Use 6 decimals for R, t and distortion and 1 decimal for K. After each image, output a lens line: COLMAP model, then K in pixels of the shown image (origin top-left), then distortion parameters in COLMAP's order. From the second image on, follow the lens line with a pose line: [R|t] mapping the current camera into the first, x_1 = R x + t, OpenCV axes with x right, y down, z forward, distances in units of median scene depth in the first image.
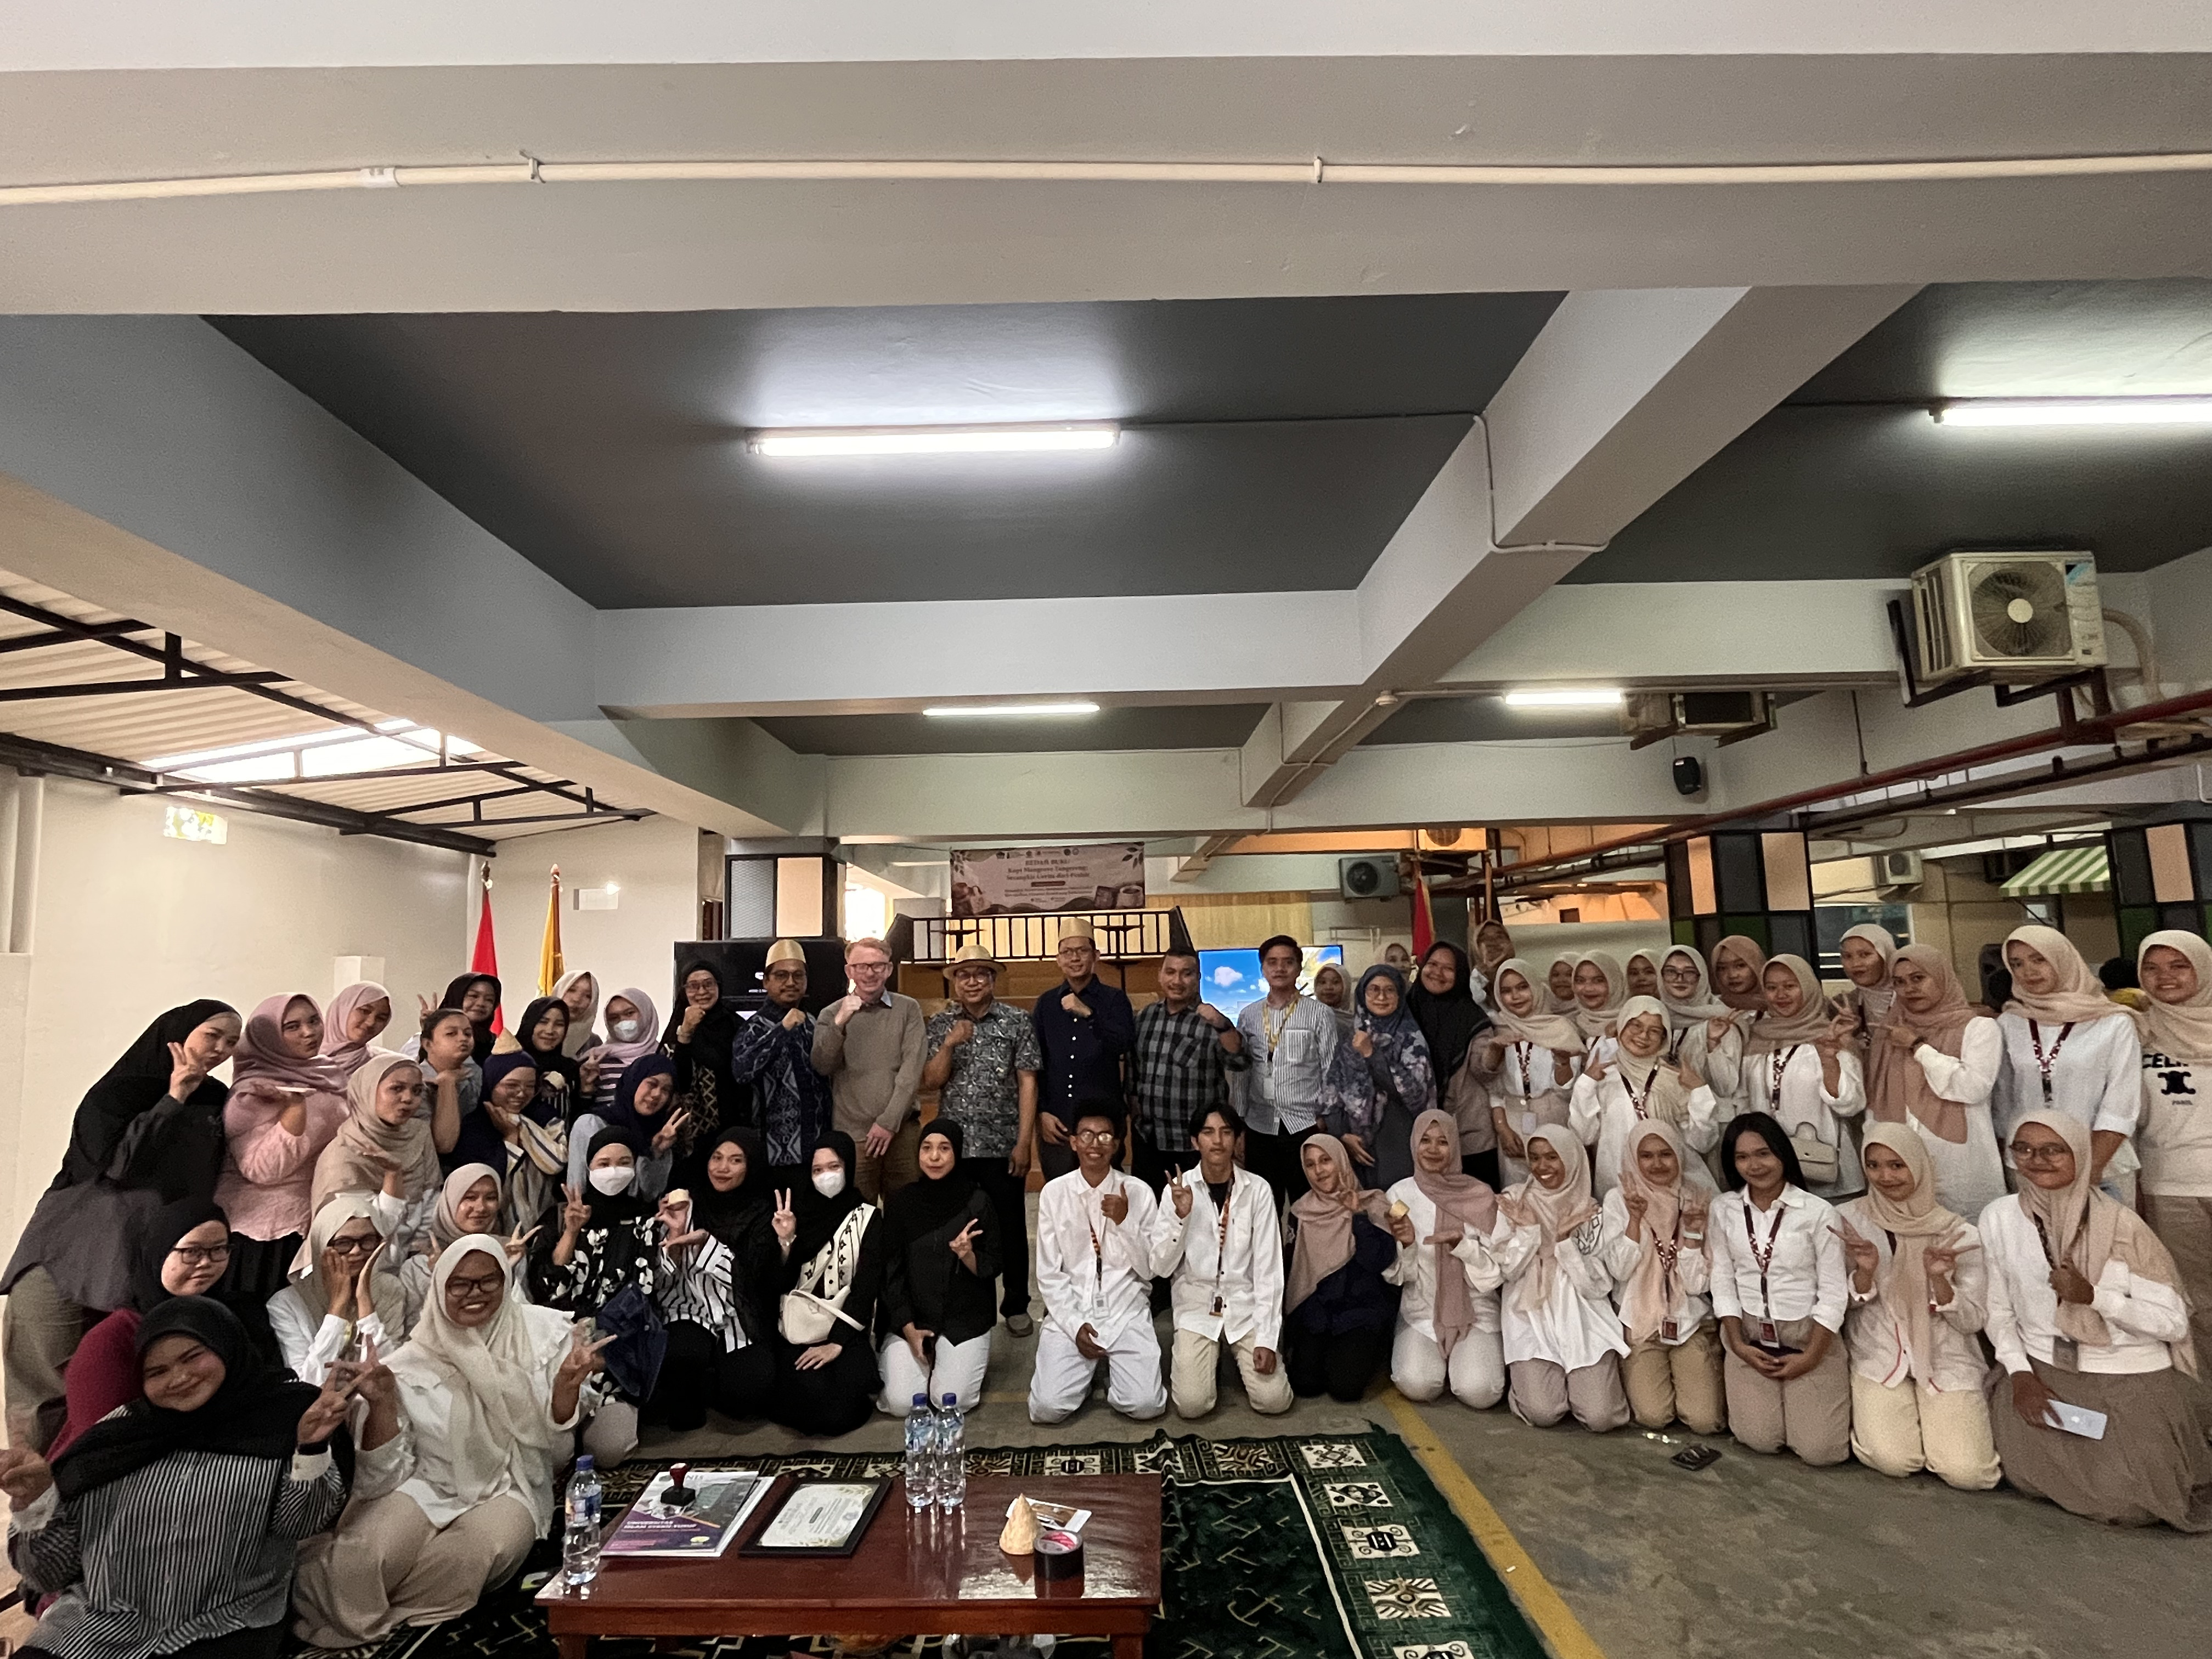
lens RADIAL K [[1147.1, 0, 1106.7], [0, 1147.1, 833.7], [0, 0, 1]] dist [-0.000659, -0.001076]
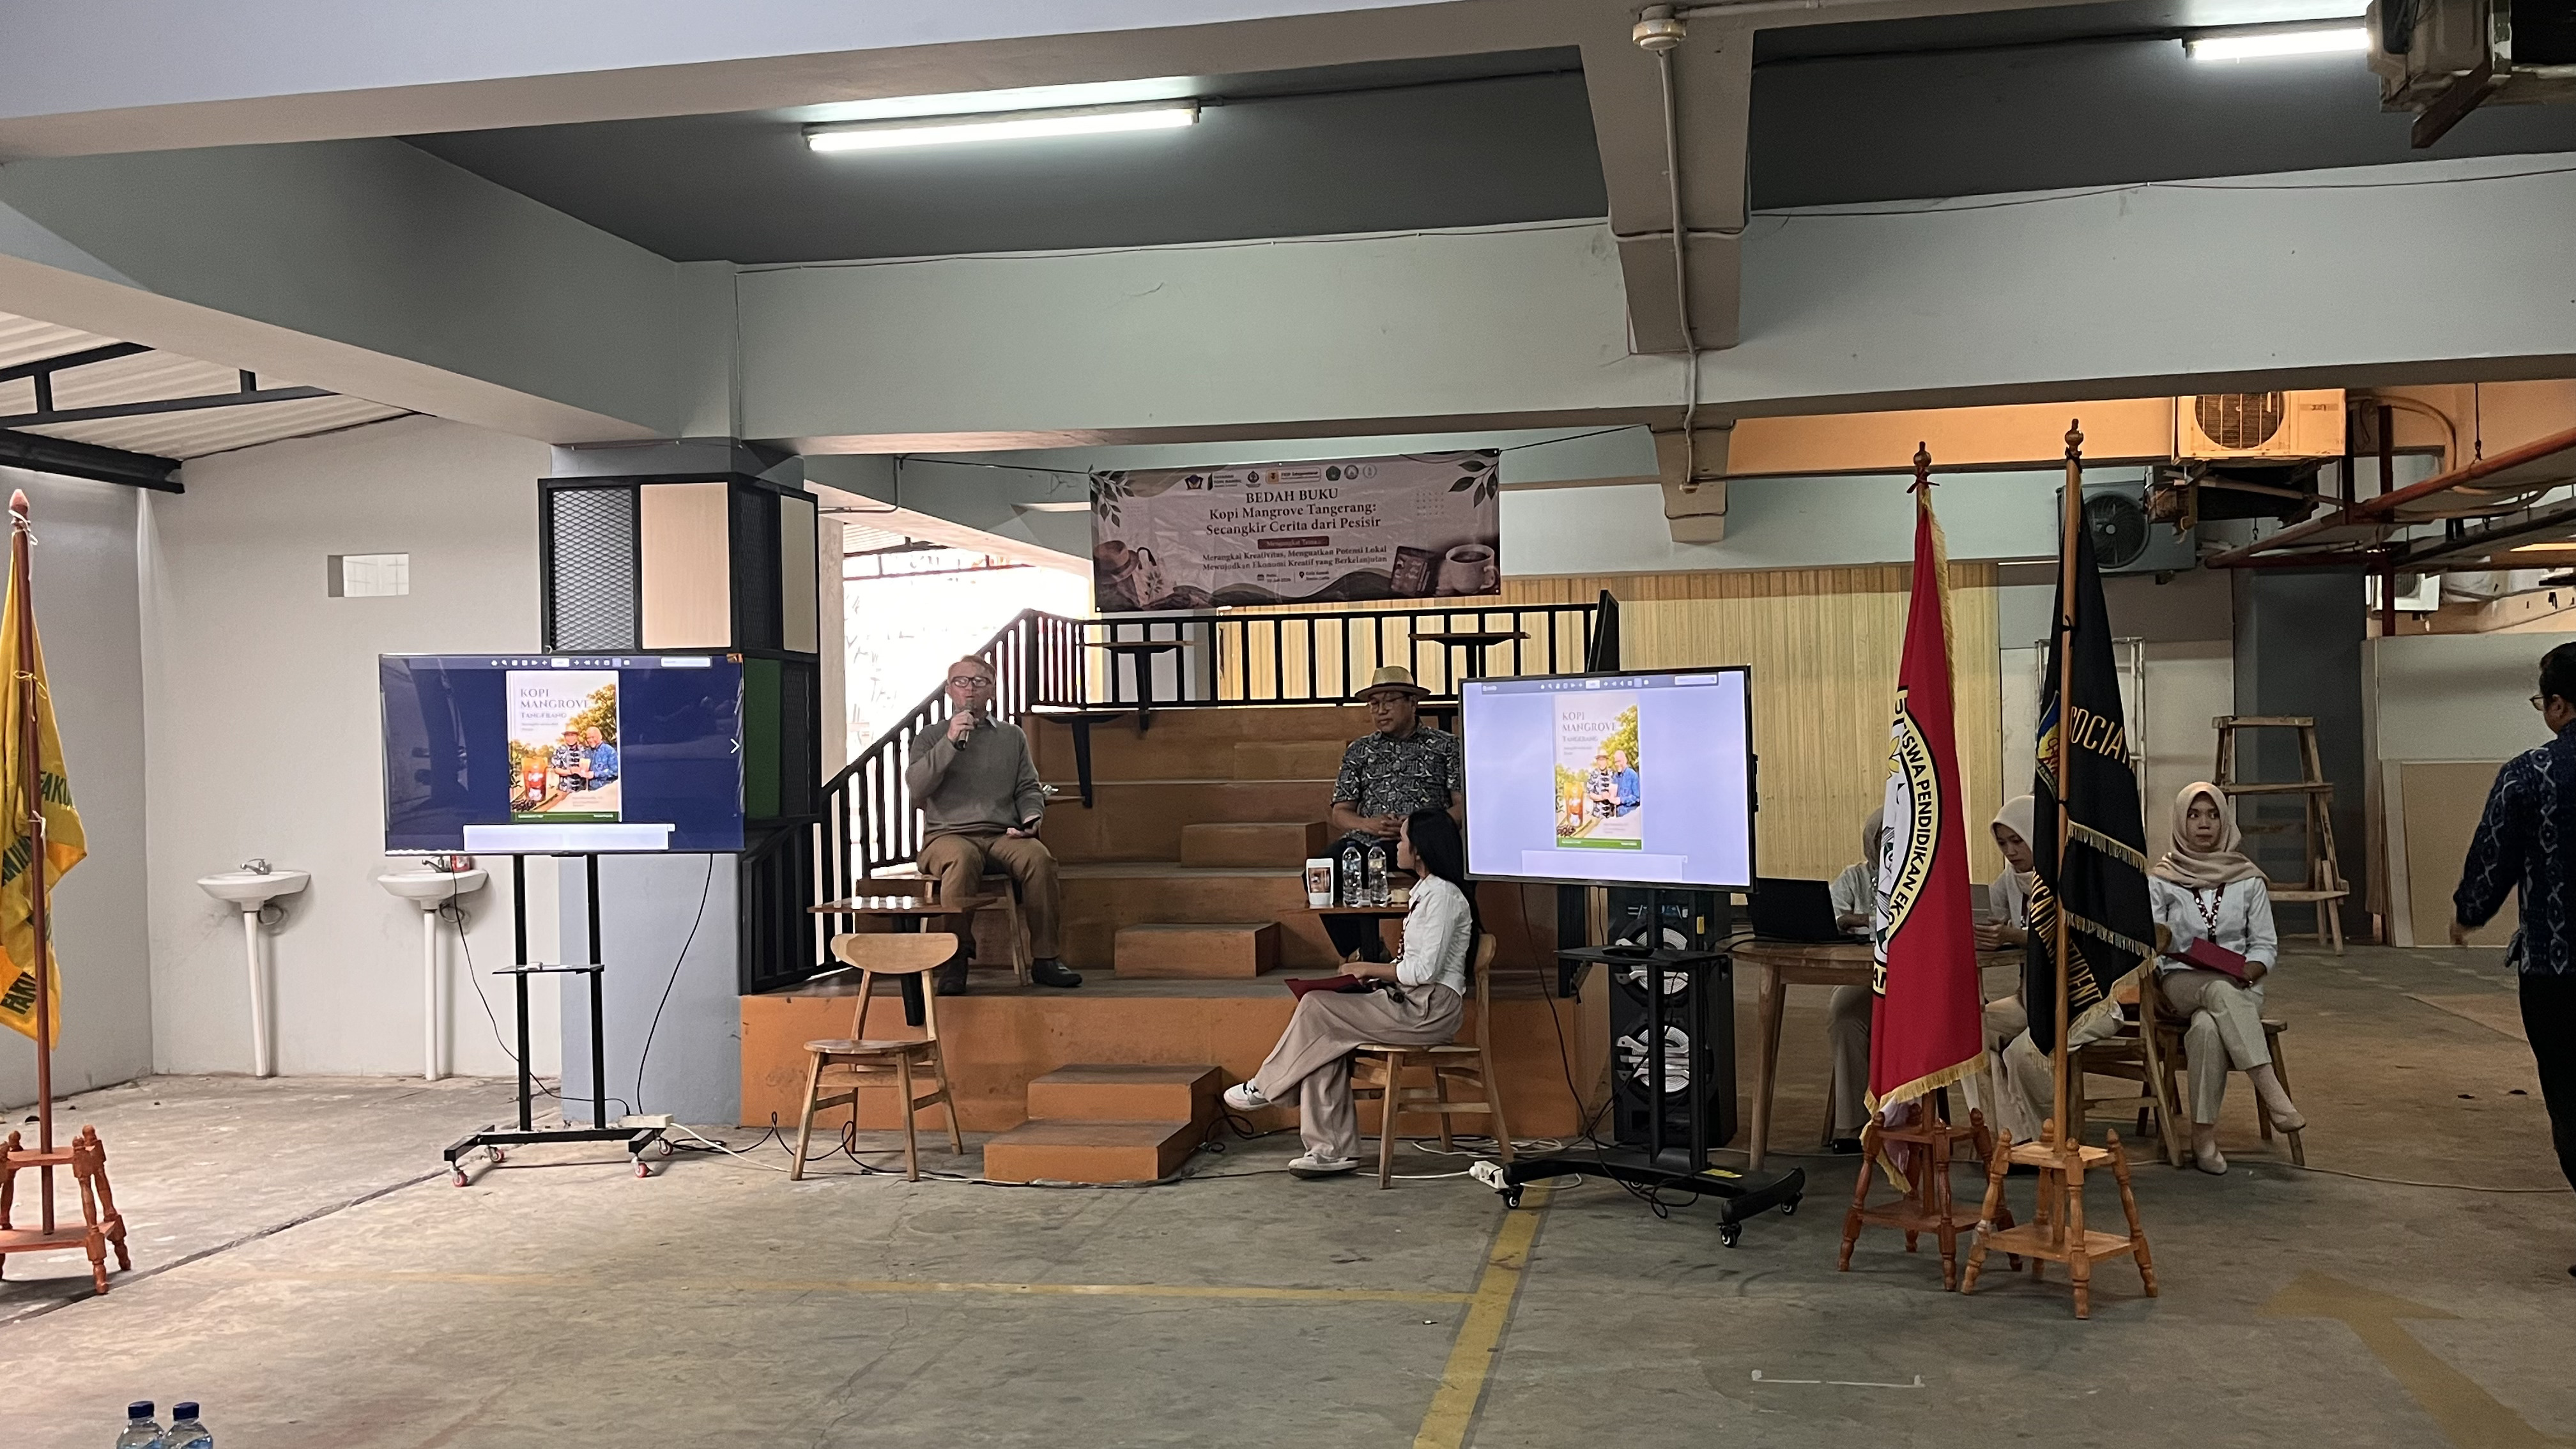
lens RADIAL K [[2258.7, 0, 1286.1], [0, 2258.7, 750.1], [0, 0, 1]] dist [0.116413, -0.263302]
pose [[0.978886, 0.011658, -0.204075, 0.213828], [0.013926, 0.992249, 0.123481, 0.021630], [0.203932, -0.123716, 0.971136, 0.145189]]
